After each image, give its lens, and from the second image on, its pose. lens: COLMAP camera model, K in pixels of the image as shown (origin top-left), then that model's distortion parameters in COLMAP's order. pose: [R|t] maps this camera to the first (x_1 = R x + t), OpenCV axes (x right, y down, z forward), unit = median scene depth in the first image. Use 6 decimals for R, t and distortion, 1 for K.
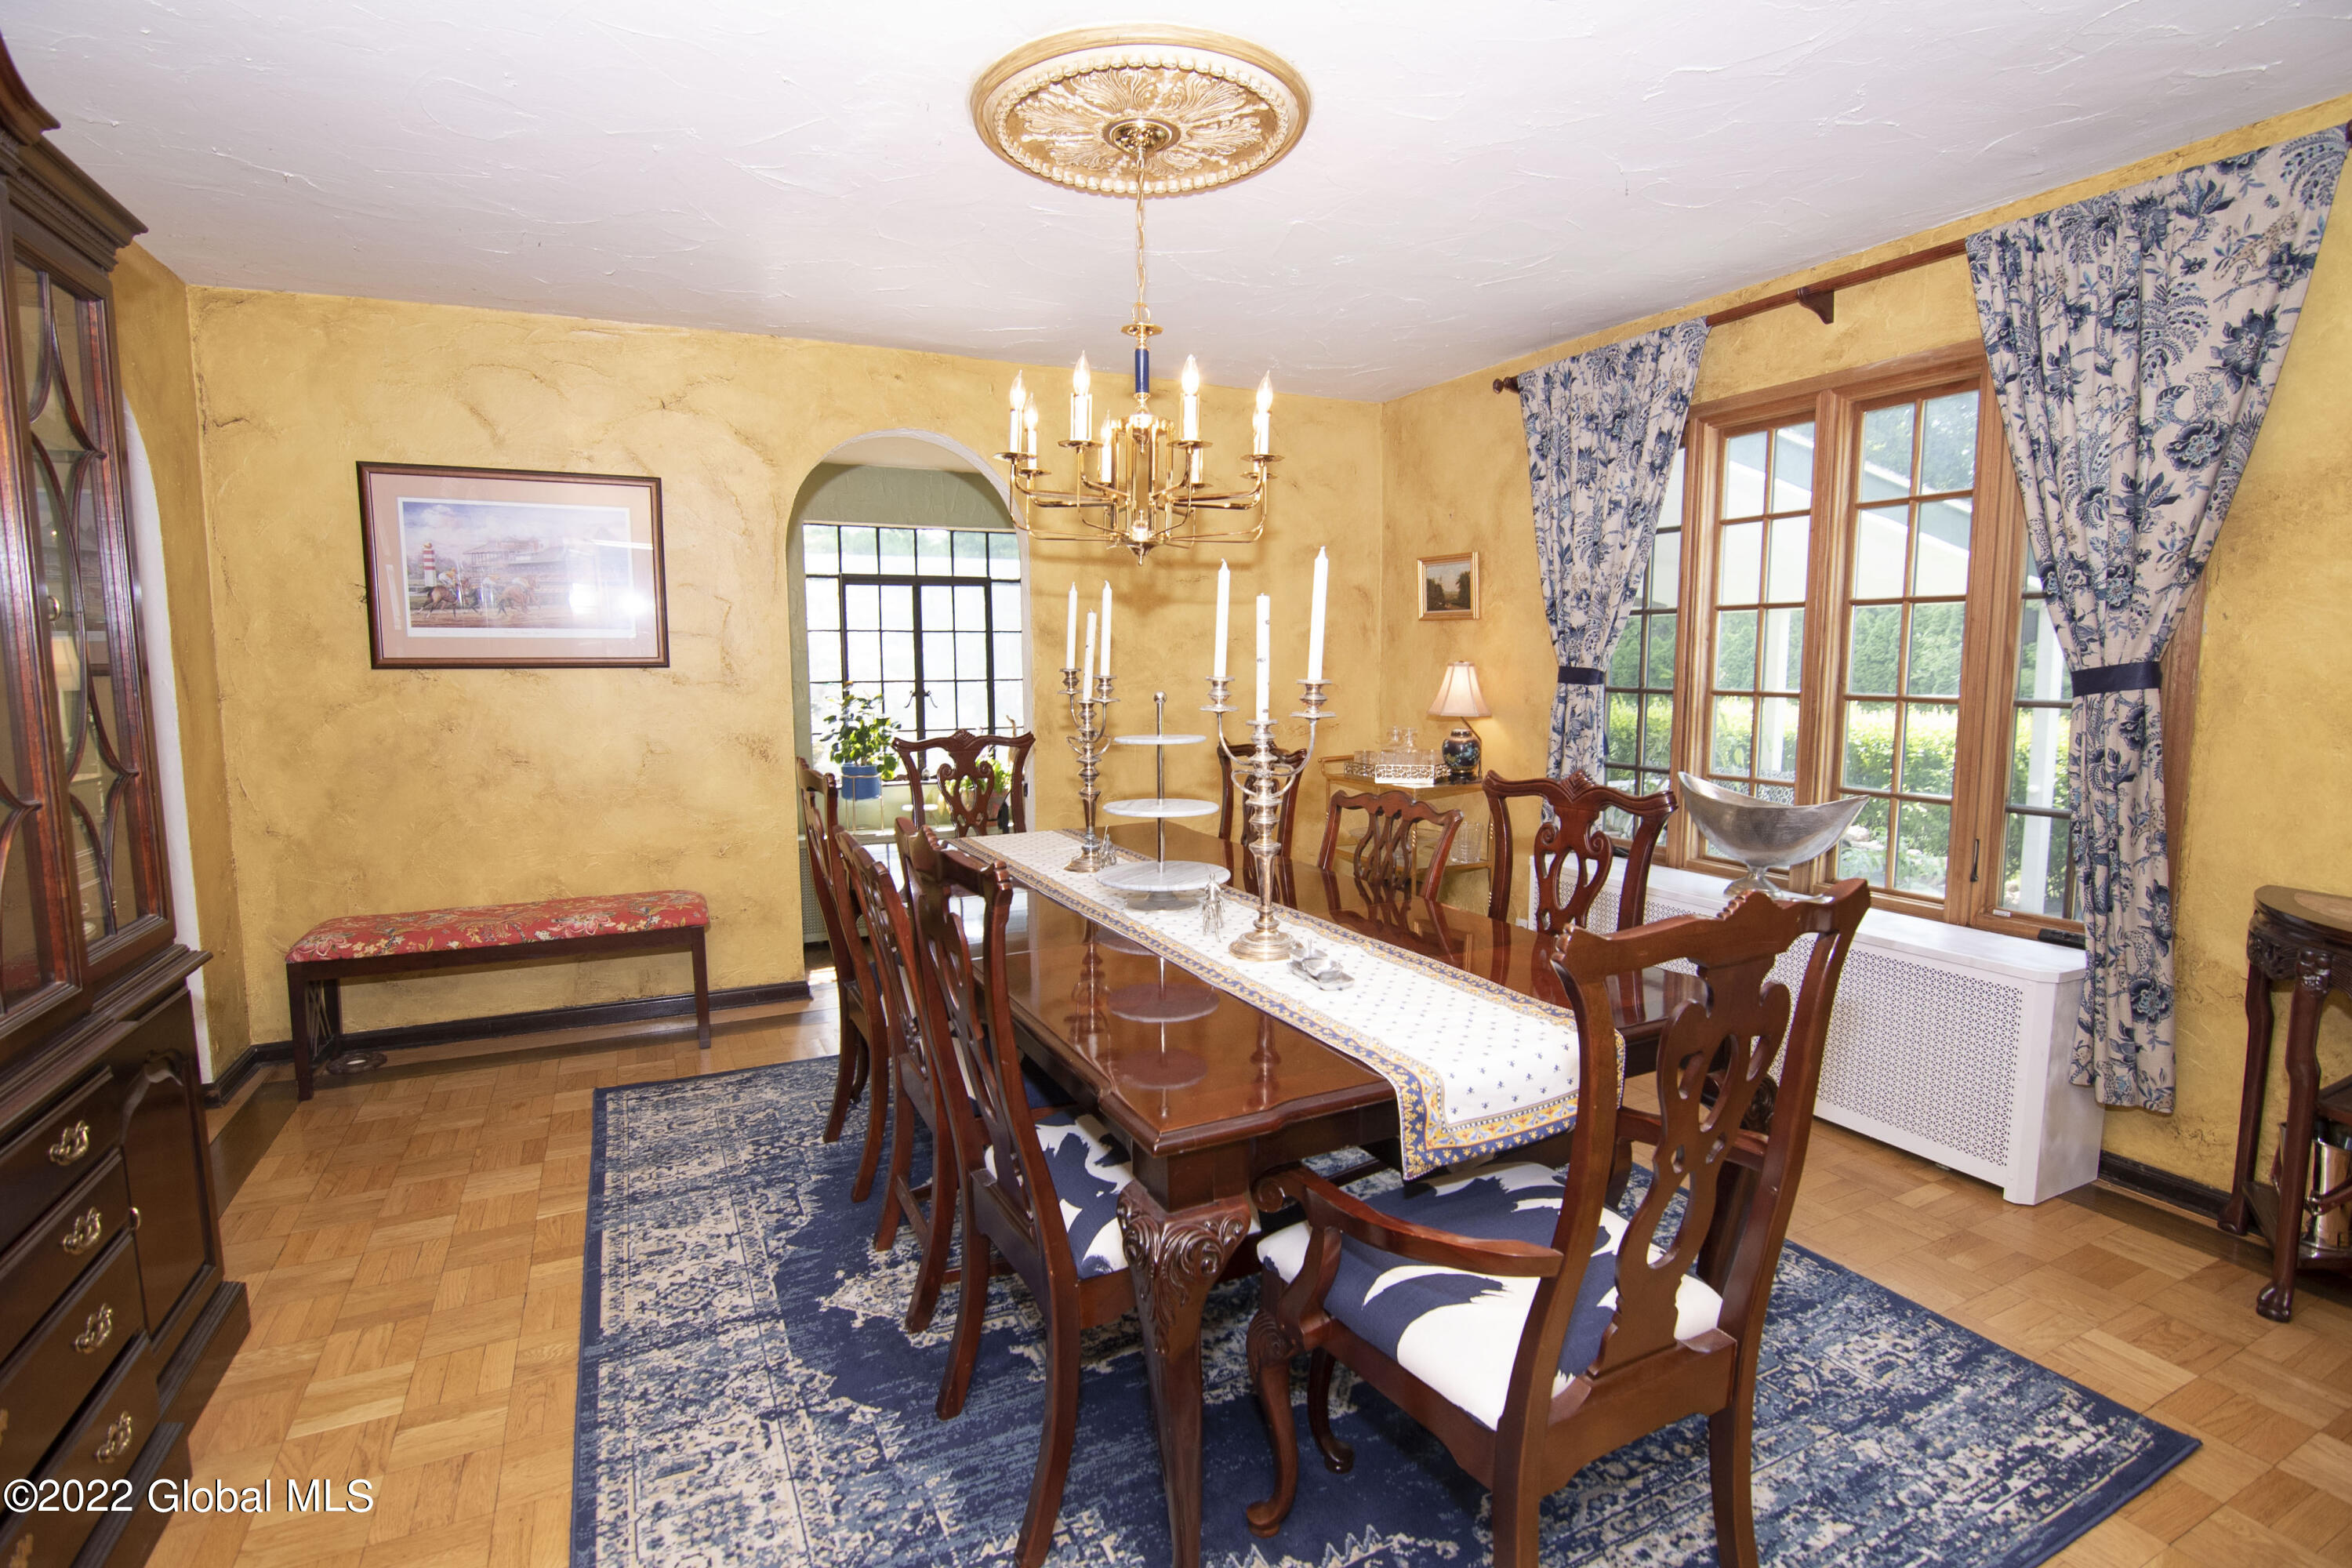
lens RADIAL K [[1133.1, 0, 1176.8], [0, 1133.1, 780.3], [0, 0, 1]] dist [-0.002493, -0.001251]
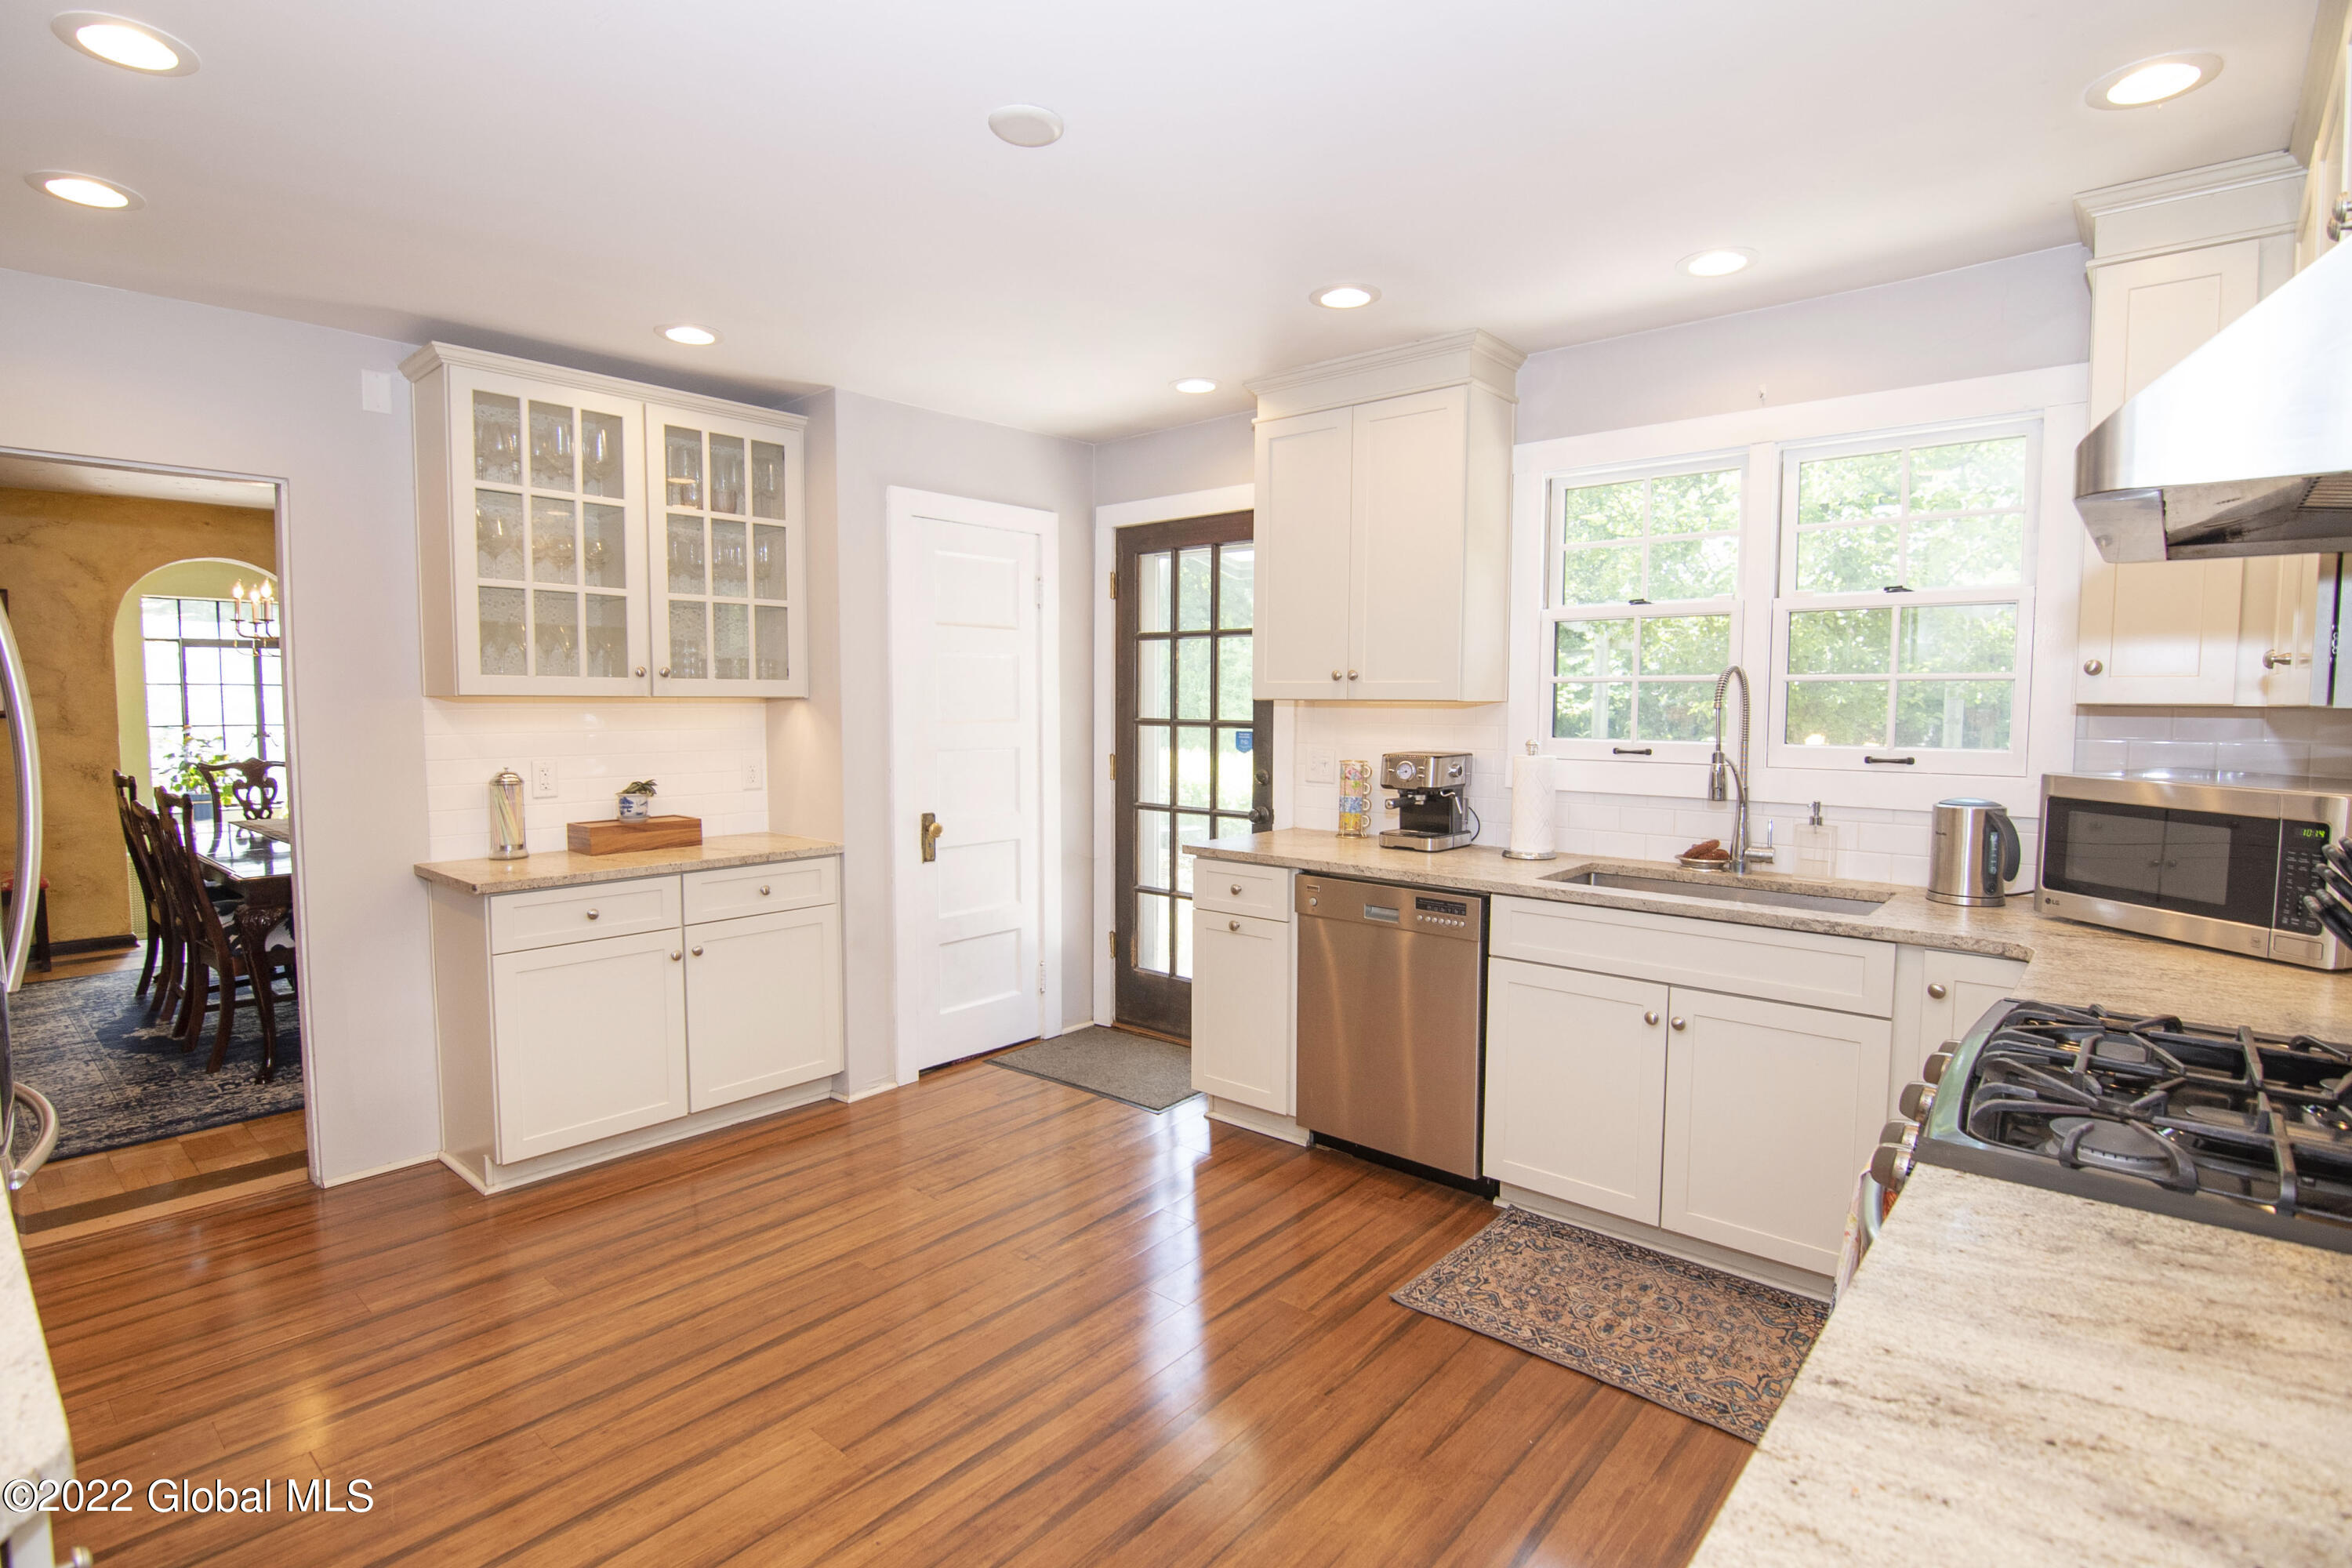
lens RADIAL K [[1159.3, 0, 1176.0], [0, 1159.3, 784.0], [0, 0, 1]] dist [-0.016402, -0.000850]
pose [[0.924311, -0.022486, 0.380977, 0.620376], [0.035871, 0.998962, -0.028067, 0.135421], [-0.379950, 0.039609, 0.924159, -1.517554]]
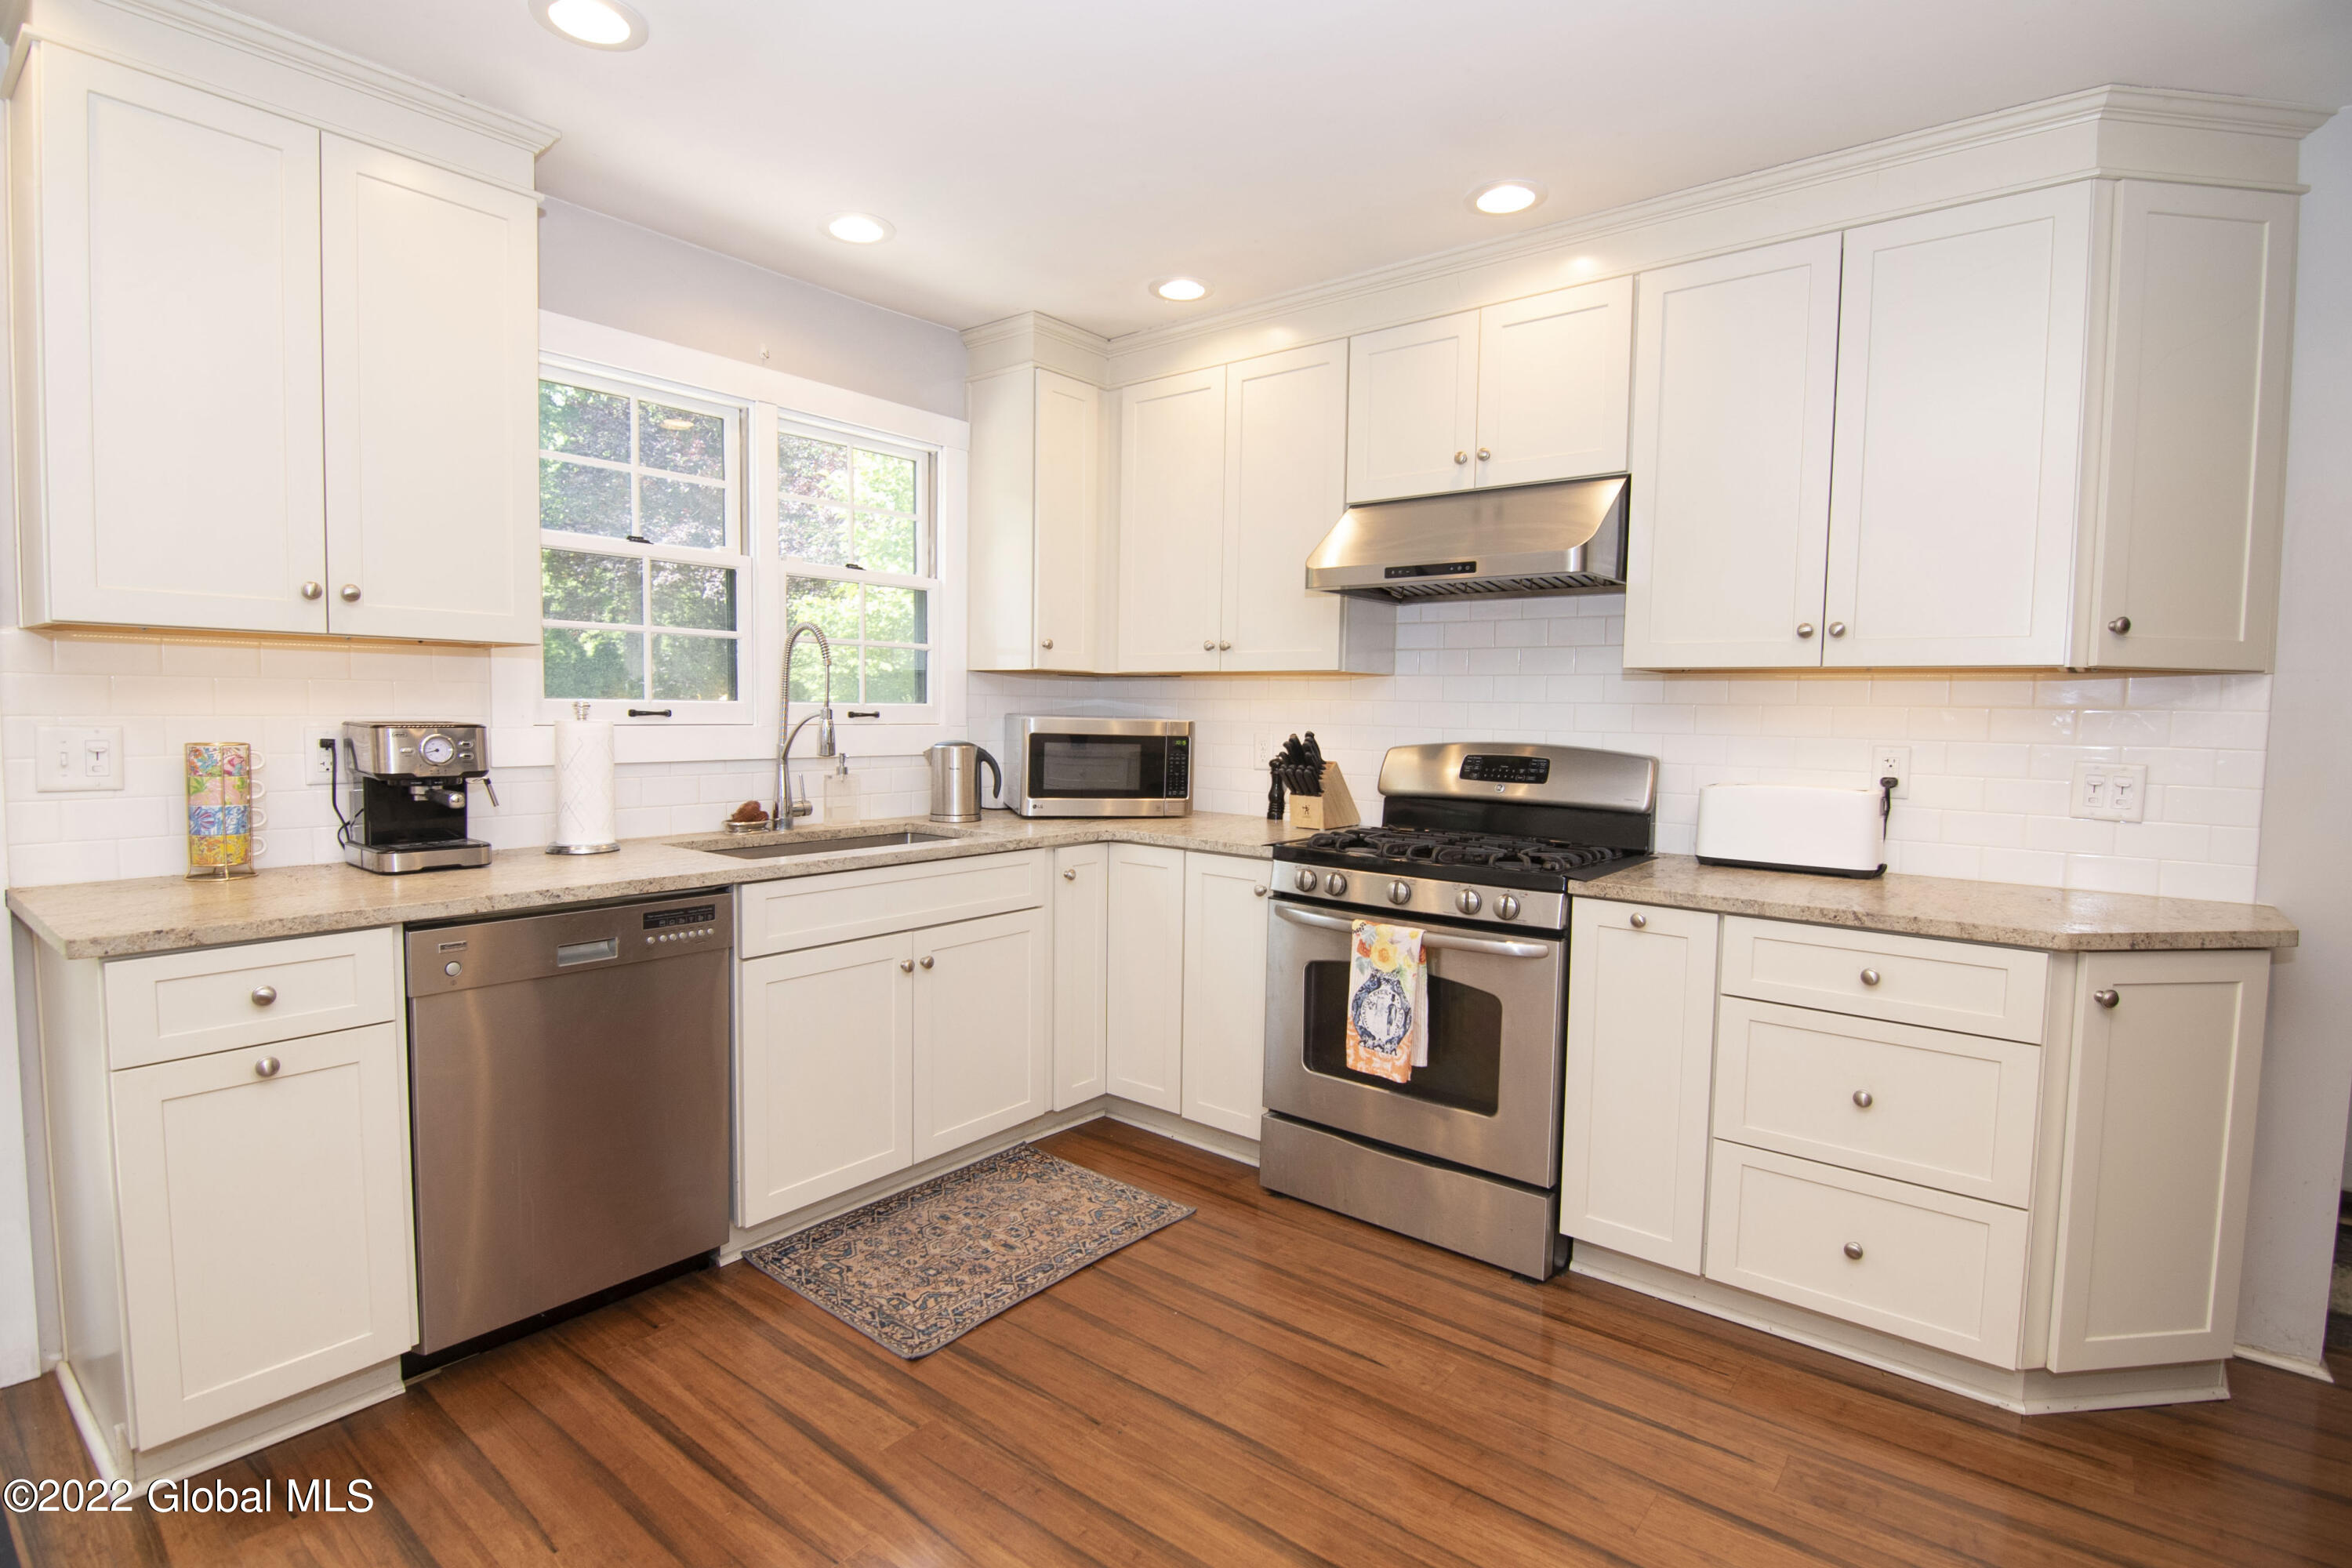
lens RADIAL K [[1143.0, 0, 1176.0], [0, 1143.0, 784.0], [0, 0, 1]] dist [-0.001222, -0.000370]
pose [[-0.424340, -0.065672, 0.903118, 0.348075], [0.084745, 0.990109, 0.111816, 0.065632], [-0.901529, 0.123982, -0.414577, -0.468159]]
